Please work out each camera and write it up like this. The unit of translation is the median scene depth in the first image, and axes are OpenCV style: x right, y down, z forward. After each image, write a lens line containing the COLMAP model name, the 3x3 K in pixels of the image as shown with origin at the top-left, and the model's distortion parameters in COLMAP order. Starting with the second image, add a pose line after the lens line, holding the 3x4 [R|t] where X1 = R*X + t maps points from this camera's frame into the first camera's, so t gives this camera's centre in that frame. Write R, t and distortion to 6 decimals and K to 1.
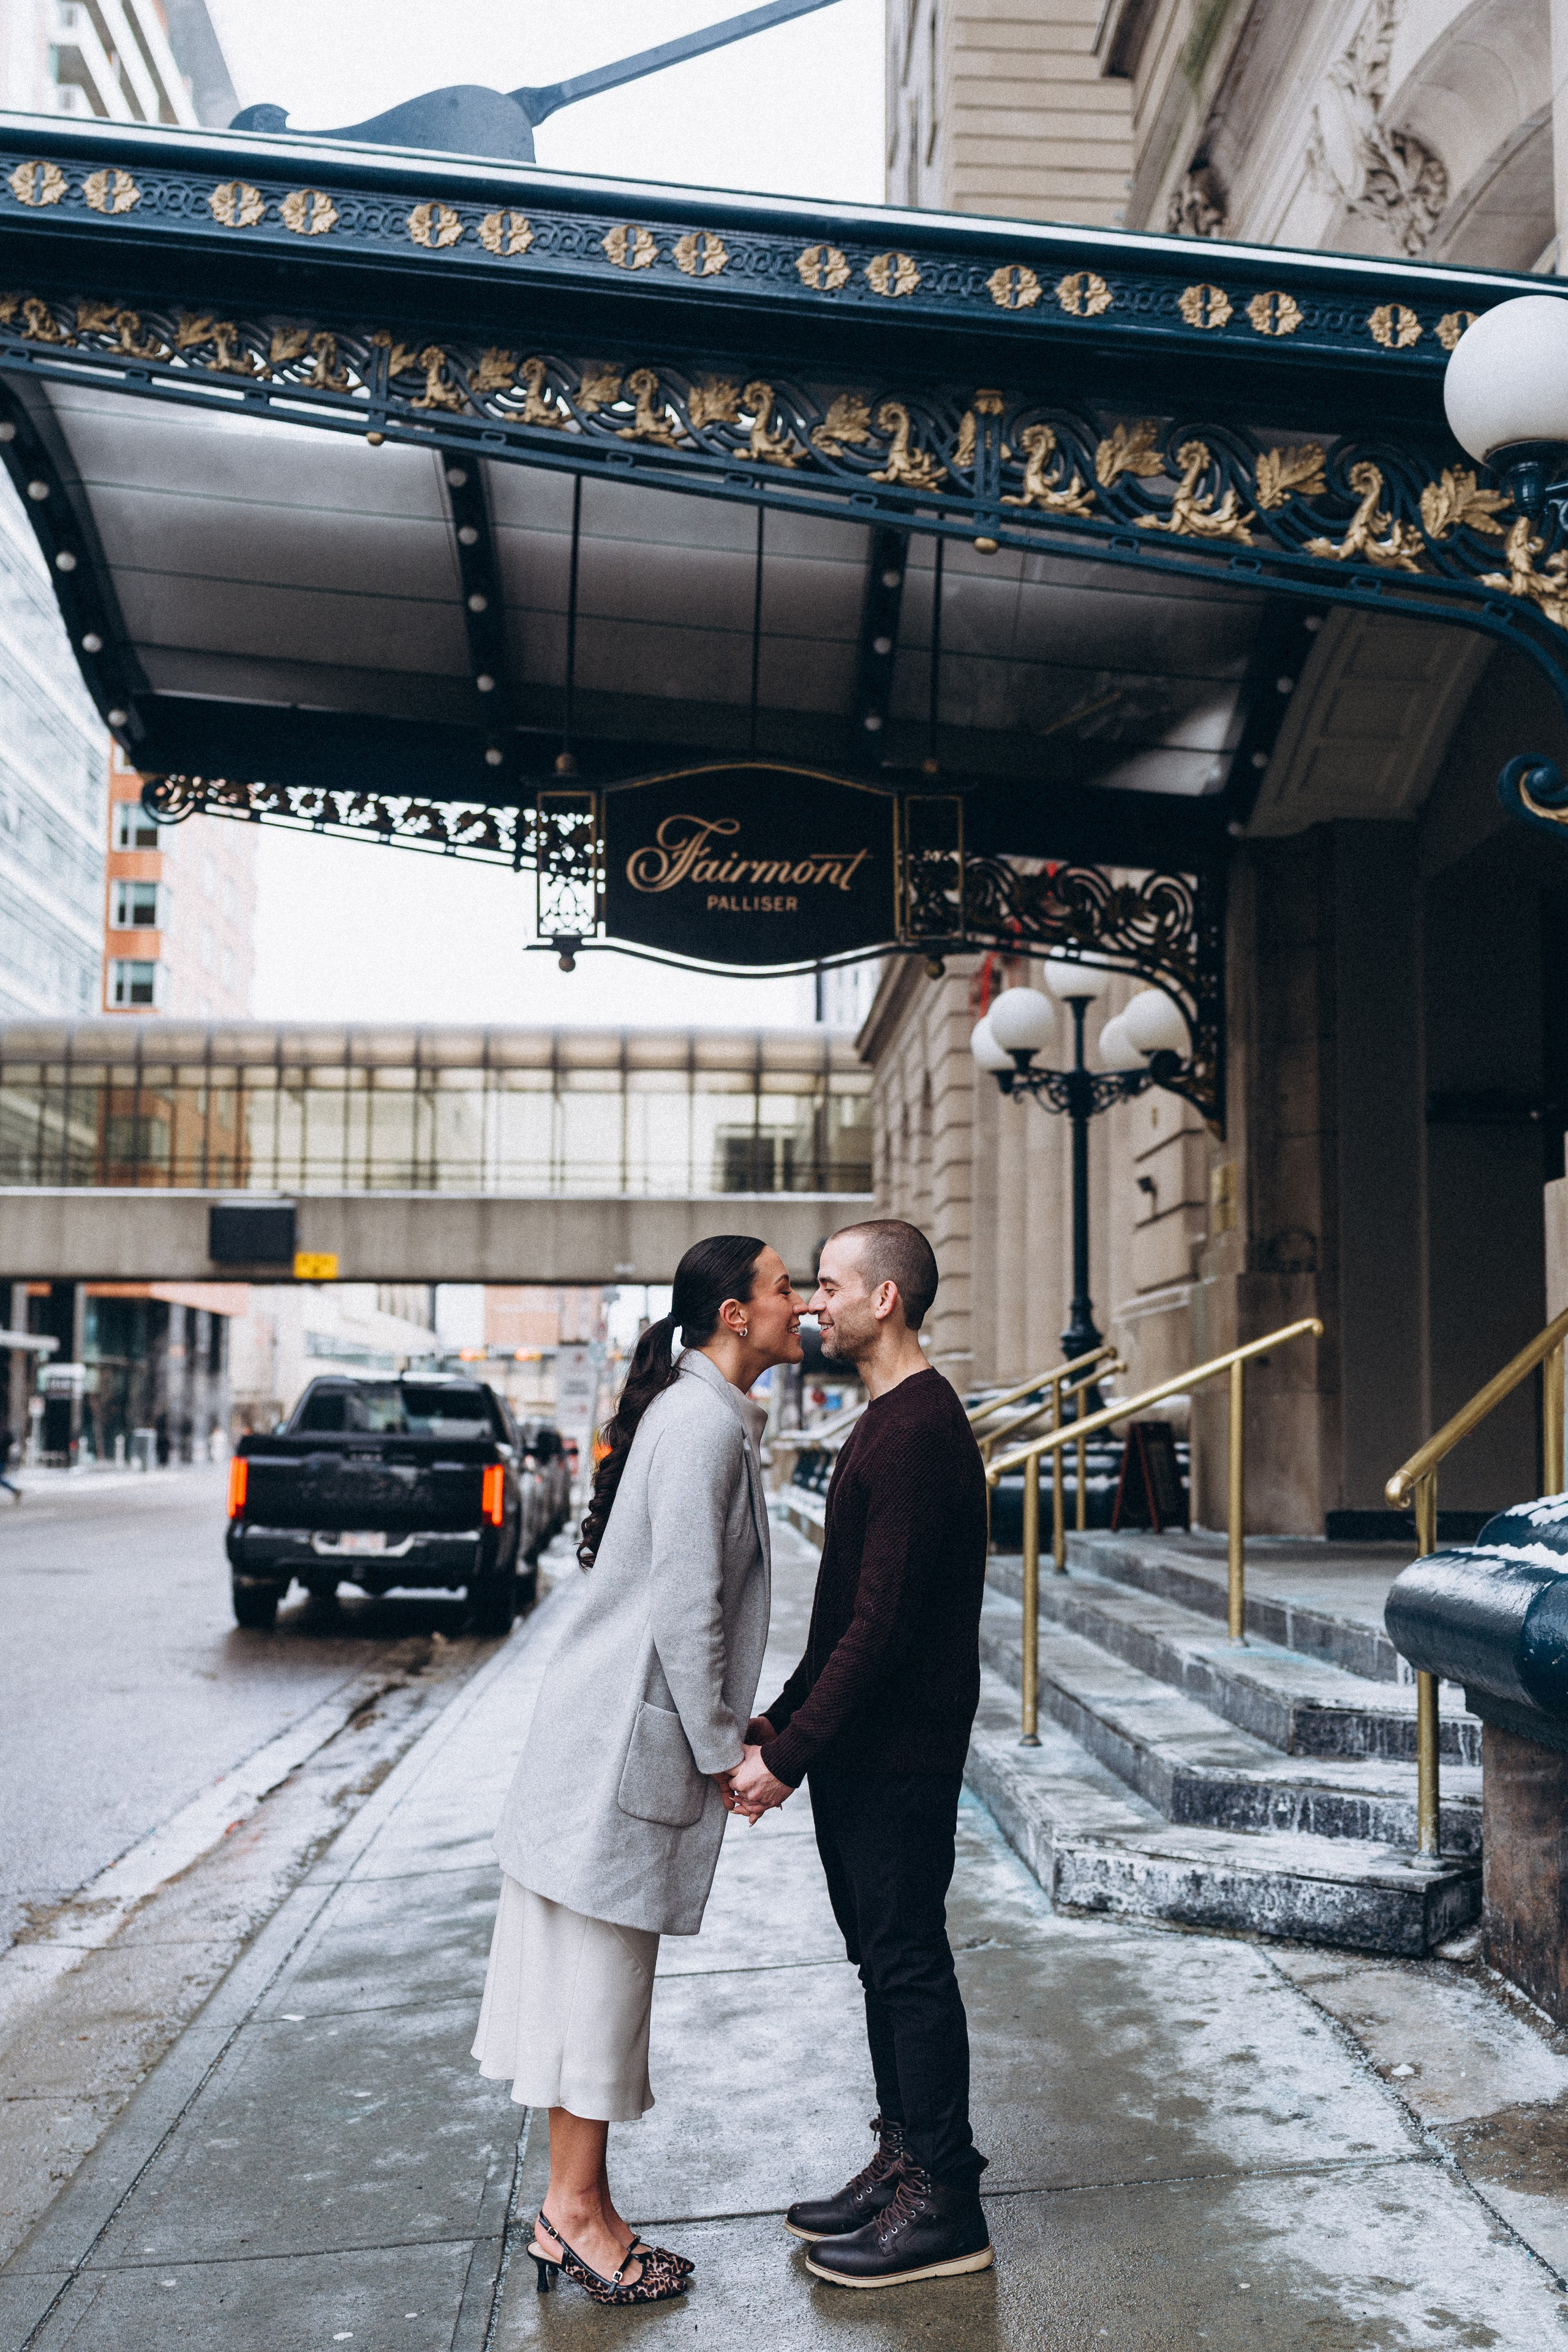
lens RADIAL K [[2387.7, 0, 846.3], [0, 2387.7, 1238.2], [0, 0, 1]] dist [0.003107, -0.007271]
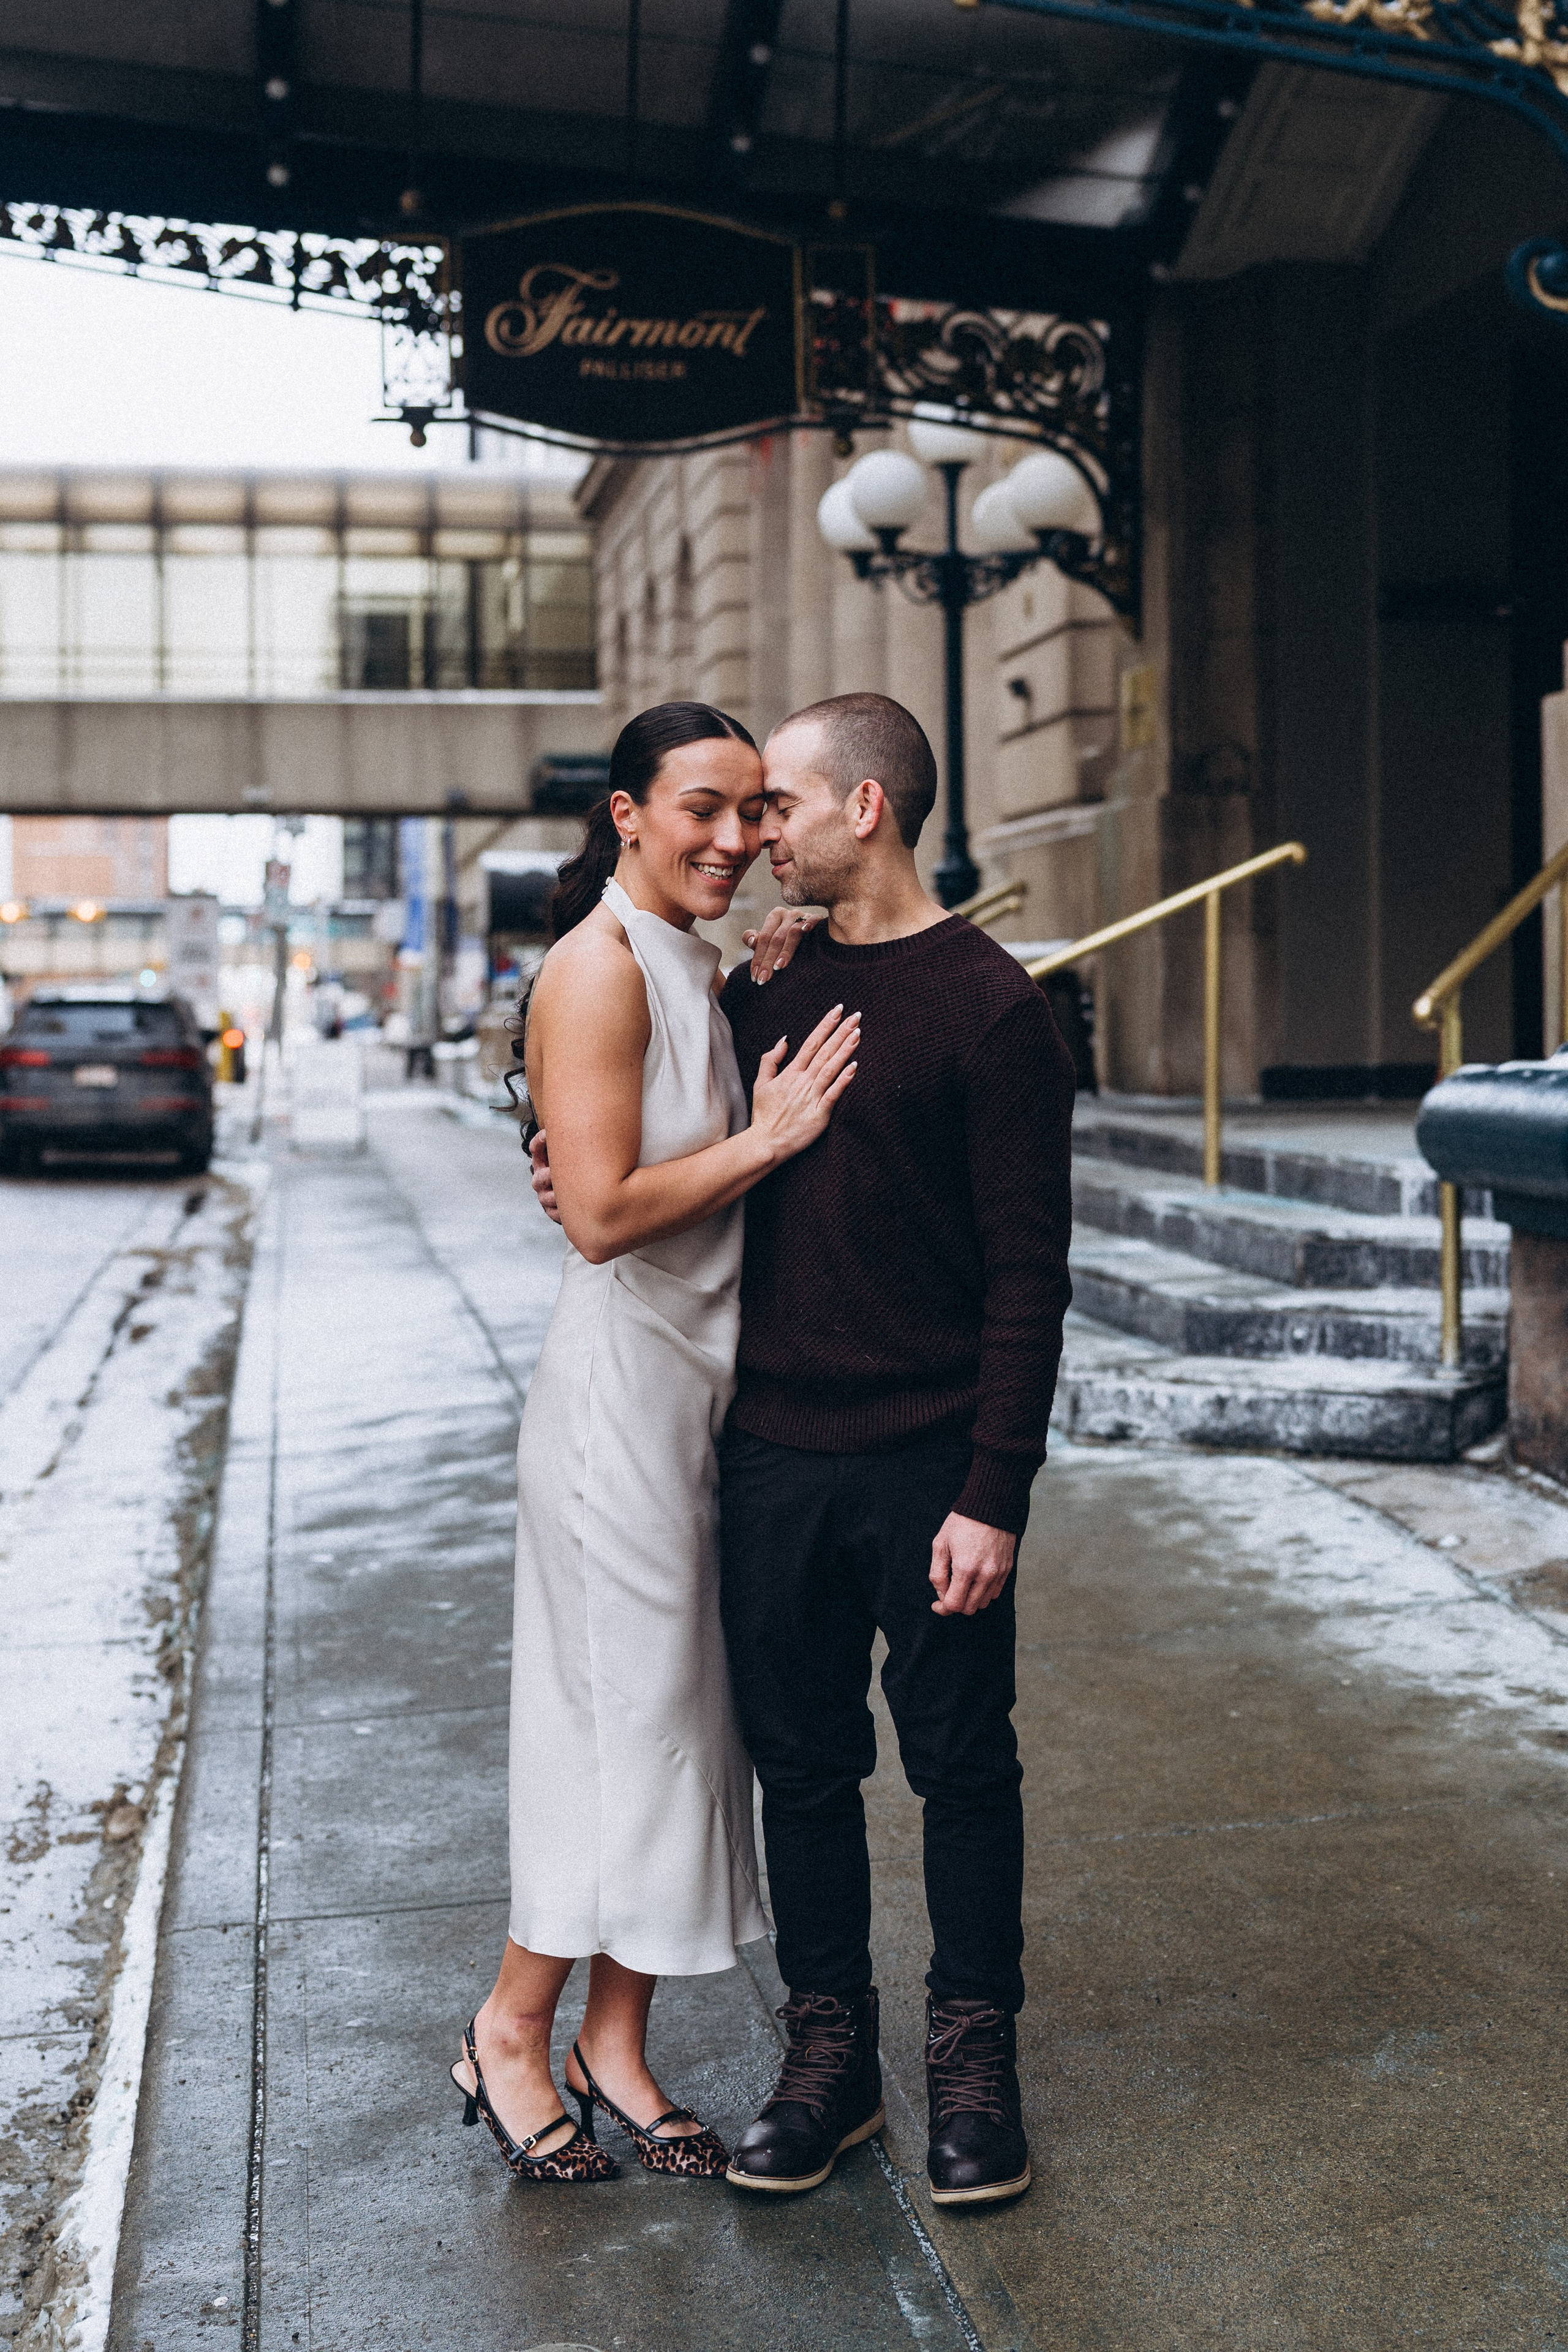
lens RADIAL K [[3266.8, 0, 801.5], [0, 3266.8, 1007.2], [0, 0, 1]] dist [0.009425, -0.009867]
pose [[0.995492, -0.011433, 0.094149, -0.074823], [0.003983, 0.996871, 0.078947, -0.002627], [-0.094757, -0.078216, 0.992423, -0.159232]]
